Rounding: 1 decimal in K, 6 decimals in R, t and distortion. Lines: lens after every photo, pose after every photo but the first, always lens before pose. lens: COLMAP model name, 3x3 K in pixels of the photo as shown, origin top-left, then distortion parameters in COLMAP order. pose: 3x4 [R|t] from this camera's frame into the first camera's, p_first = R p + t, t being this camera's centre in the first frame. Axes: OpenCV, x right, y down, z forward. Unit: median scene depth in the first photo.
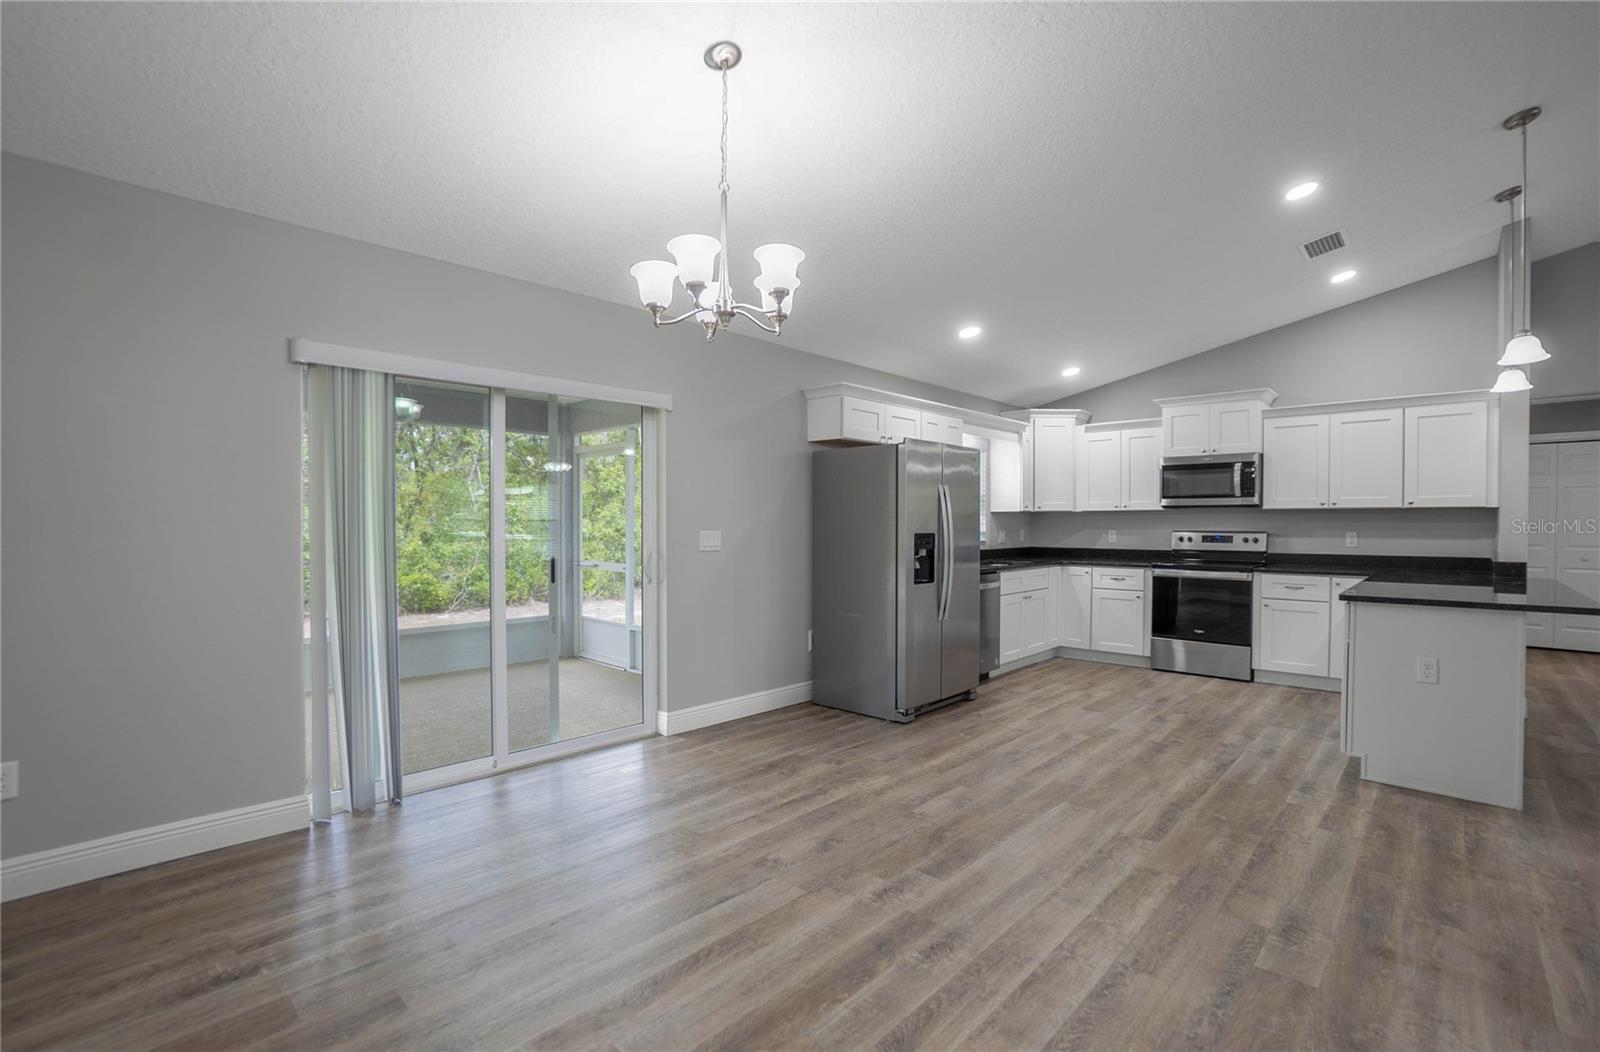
lens RADIAL K [[721.7, 0, 797.2], [0, 721.7, 533.0], [0, 0, 1]] dist [-0.062433, 0.019906]
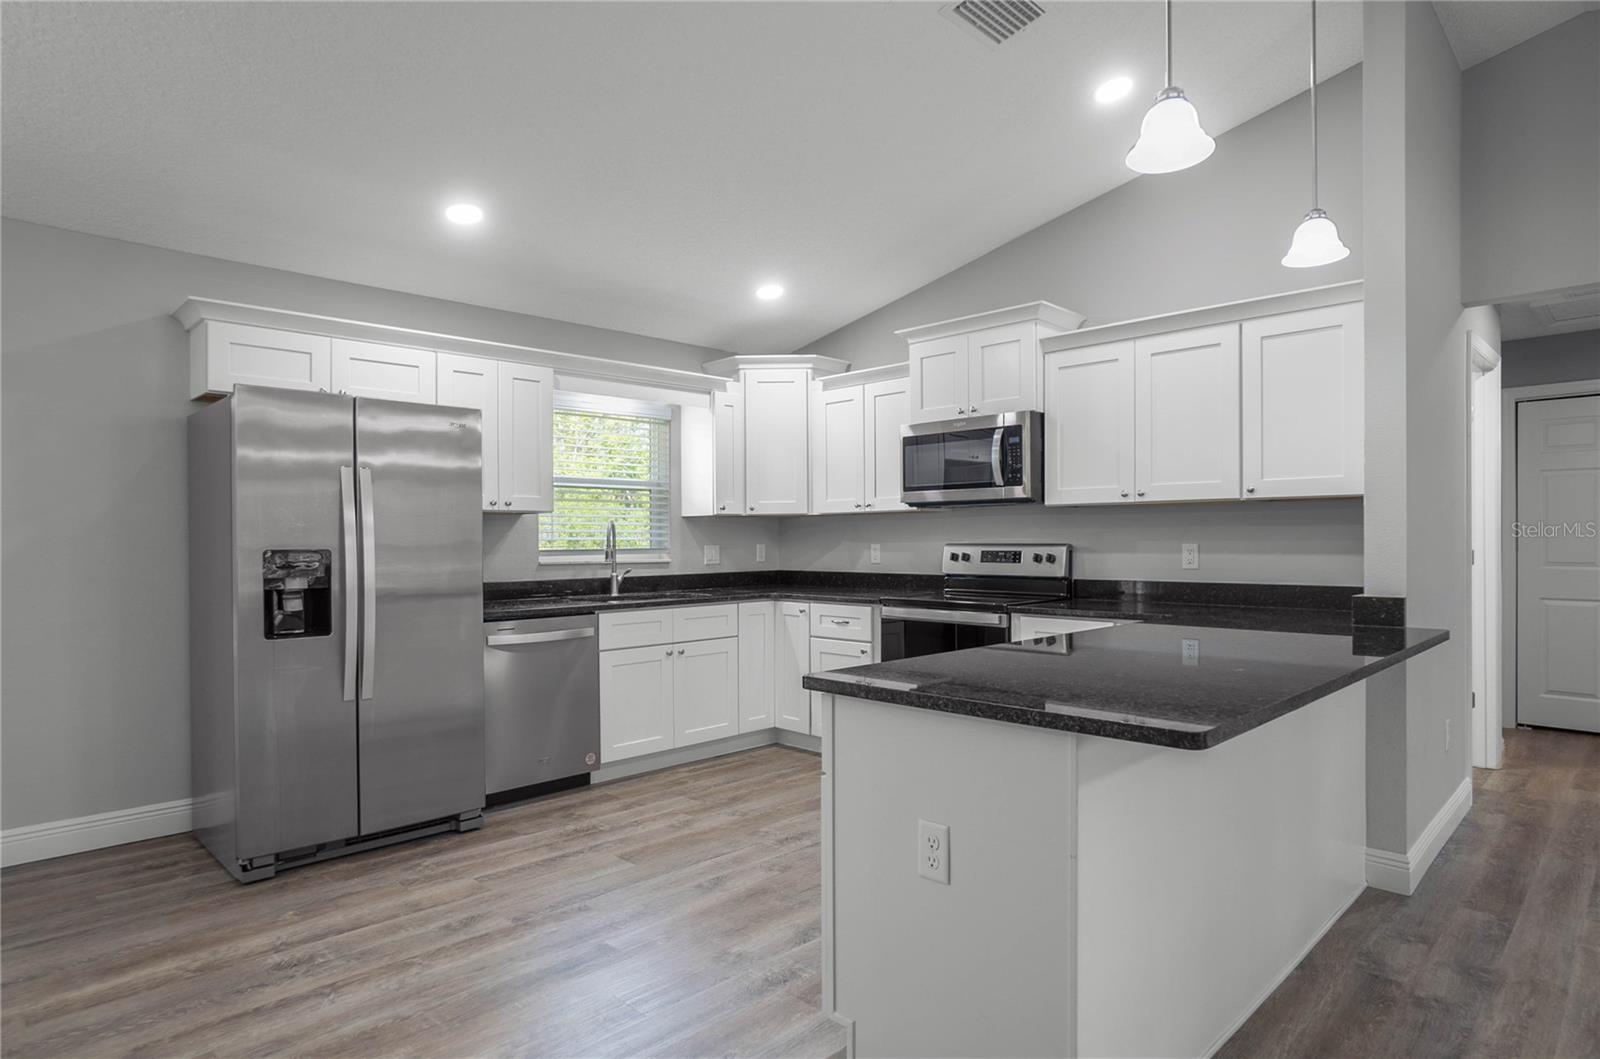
lens RADIAL K [[894.8, 0, 787.3], [0, 894.8, 539.6], [0, 0, 1]] dist [-0.028870, 0.017600]
pose [[0.999351, -0.007249, -0.035297, 0.479810], [0.006768, 0.999883, -0.013722, 0.003509], [0.035392, 0.013475, 0.999283, 0.244487]]
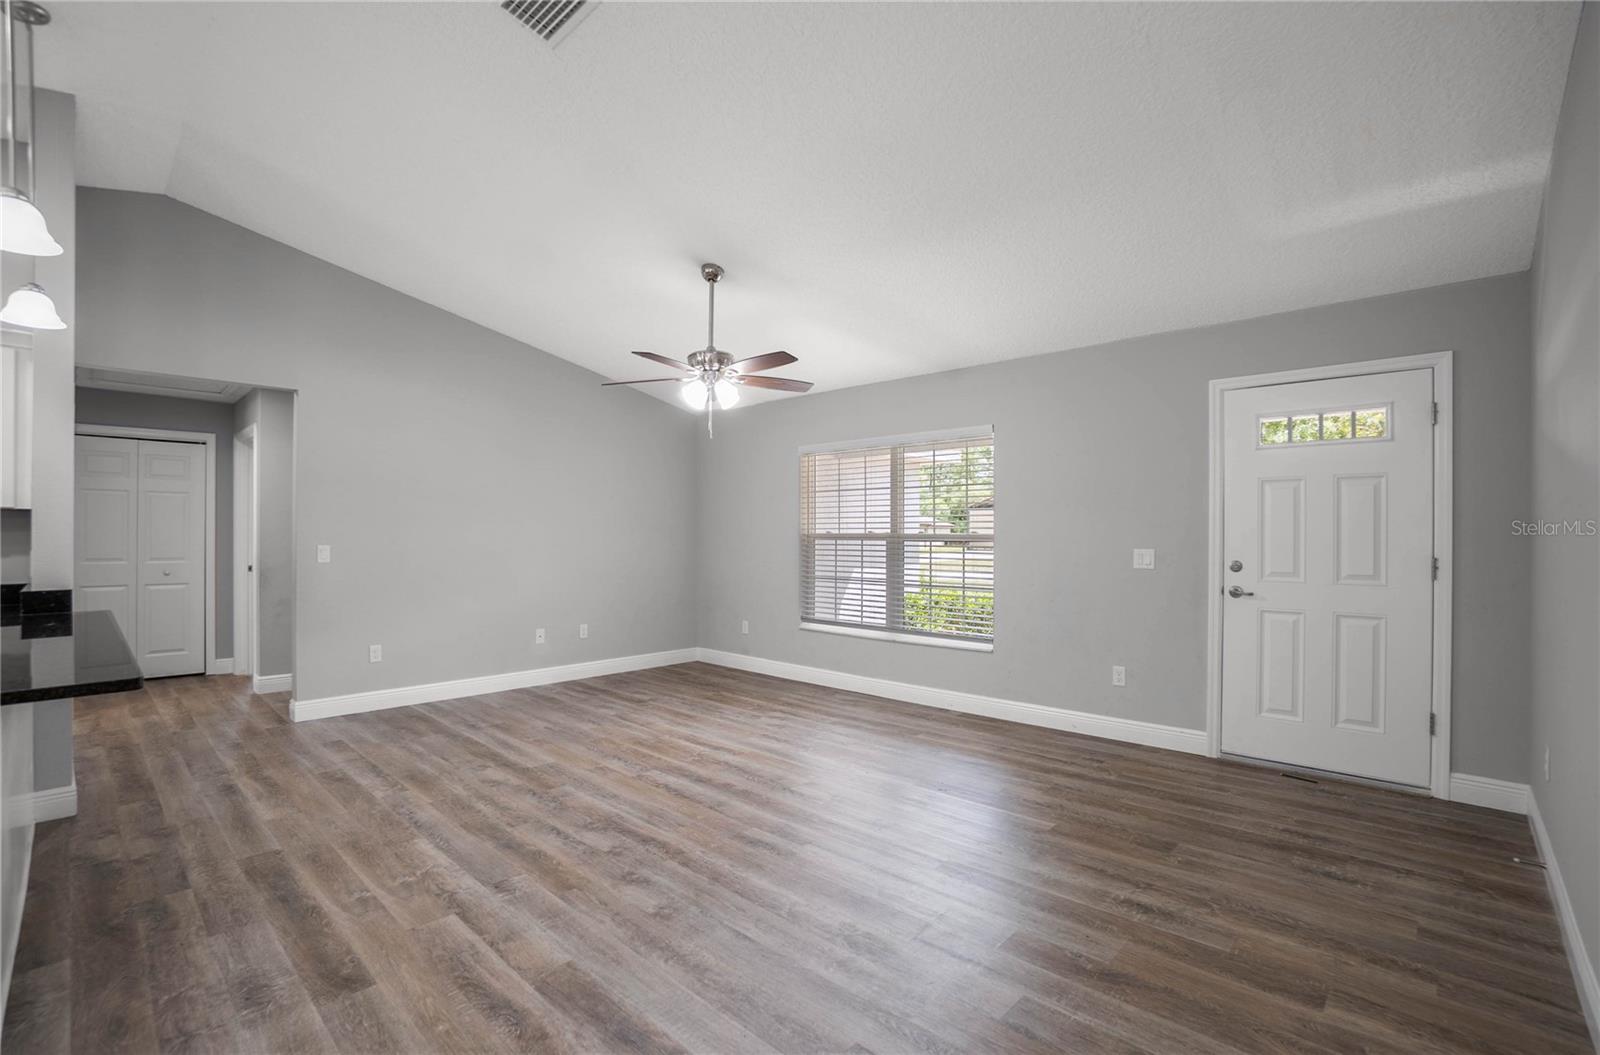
lens RADIAL K [[721.7, 0, 798.7], [0, 721.7, 531.4], [0, 0, 1]] dist [-0.062433, 0.019906]
pose [[-0.001954, 0.004918, 0.999986, 0.286250], [0.012328, 0.999912, -0.004894, -0.002437], [-0.999922, 0.012319, -0.002014, 0.216467]]
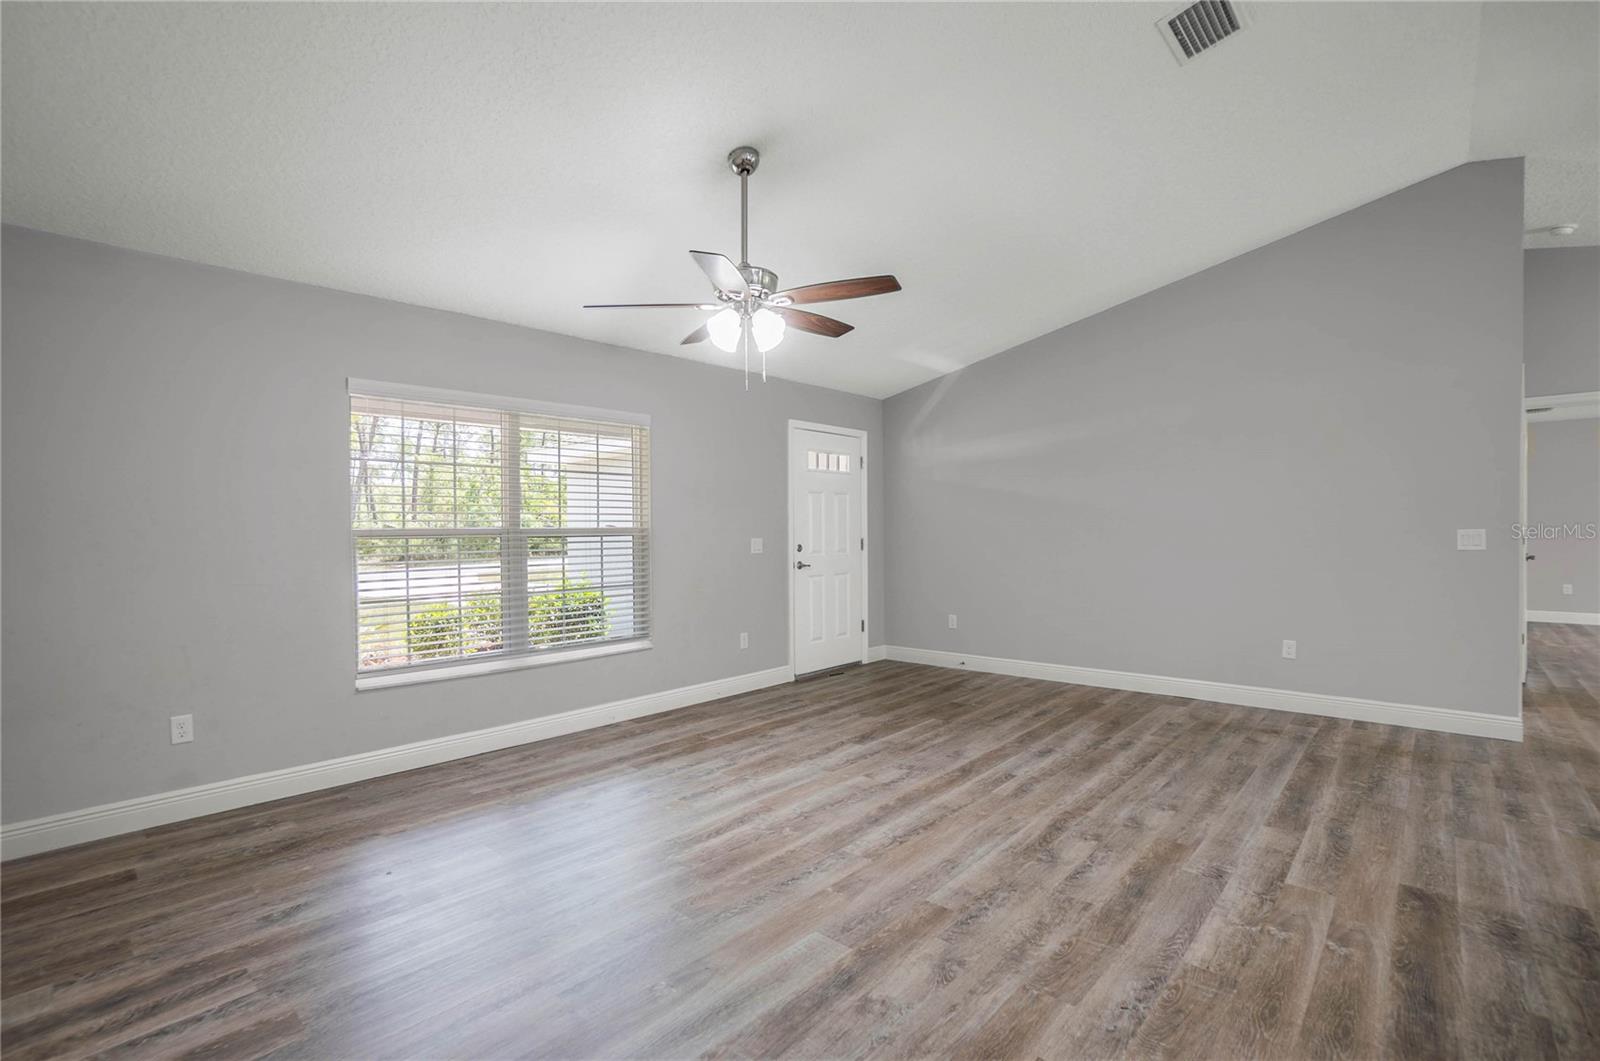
lens RADIAL K [[721.7, 0, 784.7], [0, 721.7, 529.4], [0, 0, 1]] dist [-0.062433, 0.019906]
pose [[-0.999915, 0.011666, -0.005739, 1.006299], [0.011584, 0.999832, 0.014180, -0.008823], [0.005903, 0.014113, -0.999883, 0.842846]]
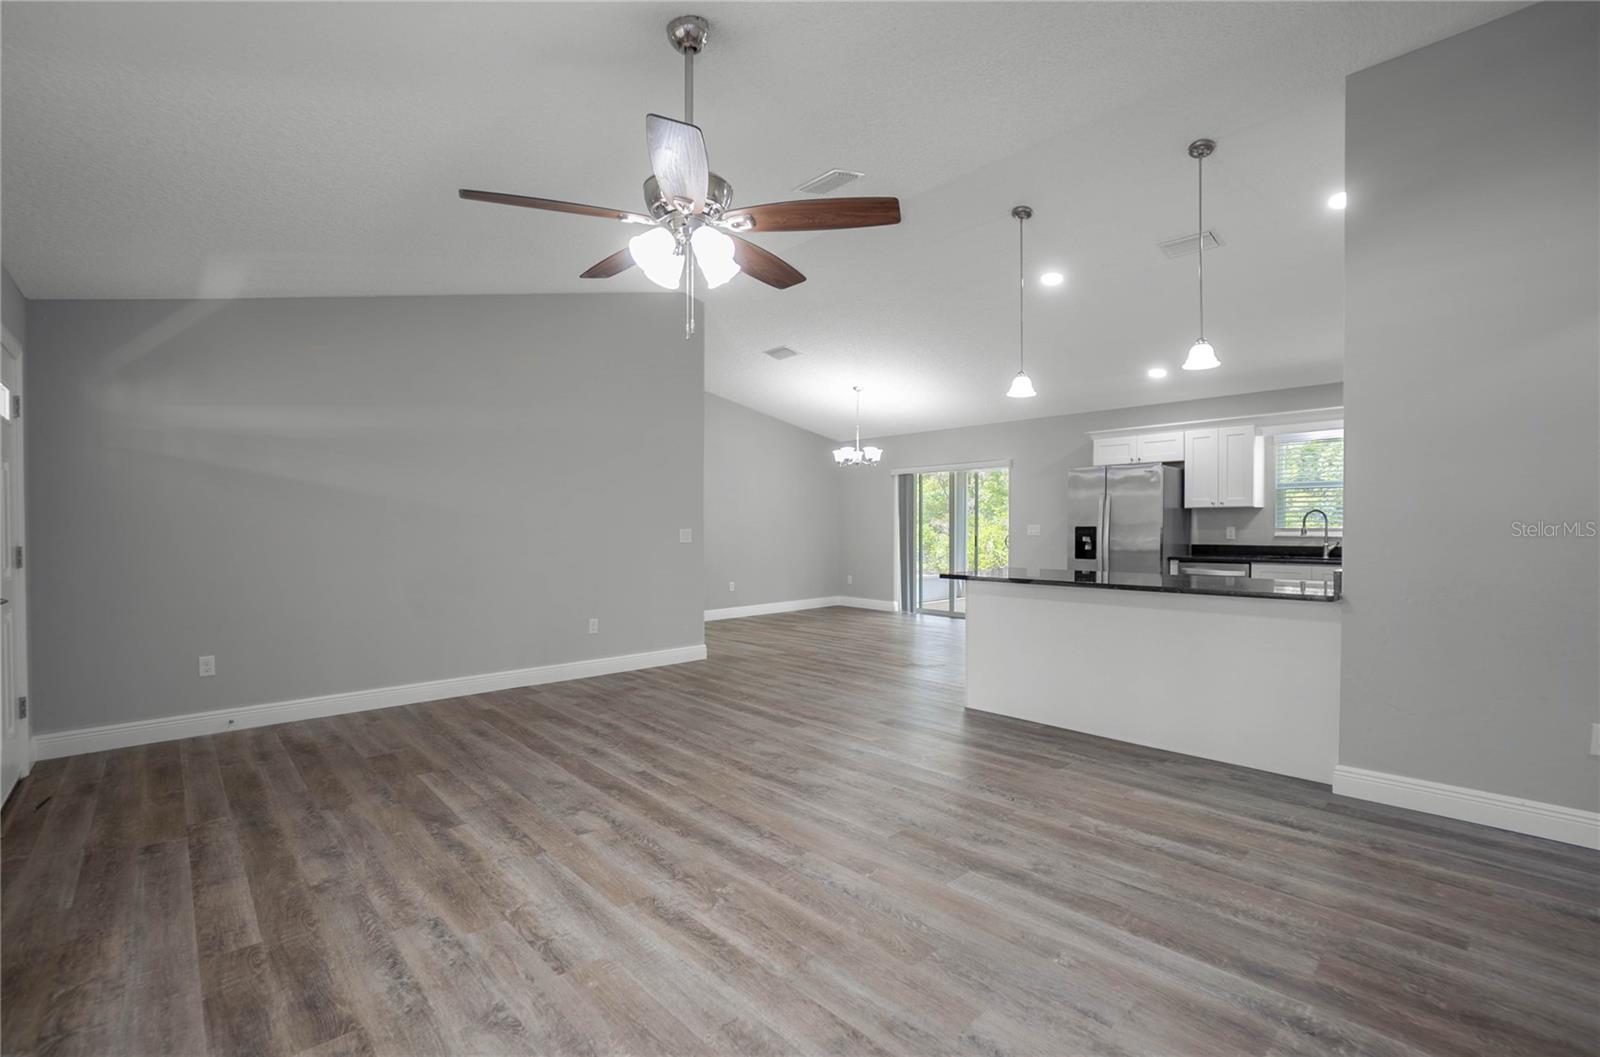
lens RADIAL K [[721.7, 0, 793.0], [0, 721.7, 523.0], [0, 0, 1]] dist [-0.062433, 0.019906]
pose [[-0.076435, -0.000166, -0.997075, 1.427291], [-0.008160, 0.999967, 0.000459, -0.002246], [0.997041, 0.008171, -0.076434, 0.395576]]
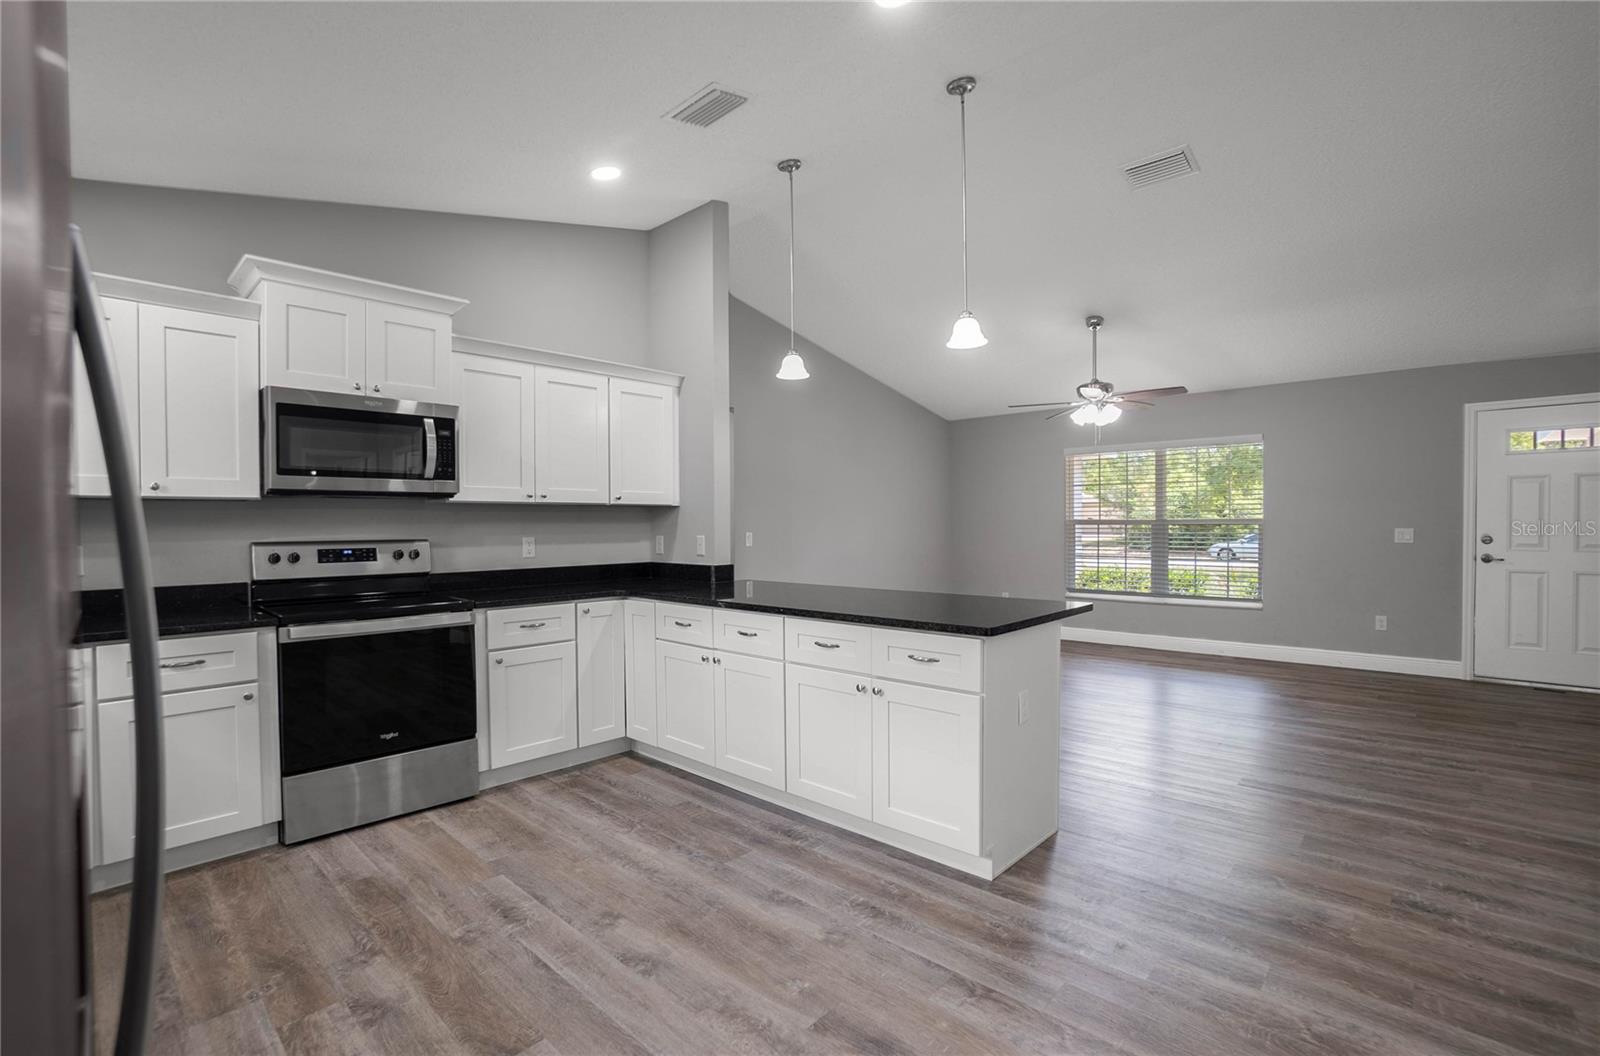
lens RADIAL K [[721.7, 0, 801.0], [0, 721.7, 526.8], [0, 0, 1]] dist [-0.062433, 0.019906]
pose [[-0.010707, -0.005279, 0.999929, 0.055497], [0.021950, 0.999744, 0.005513, -0.009383], [-0.999702, 0.022008, -0.010588, 0.722407]]
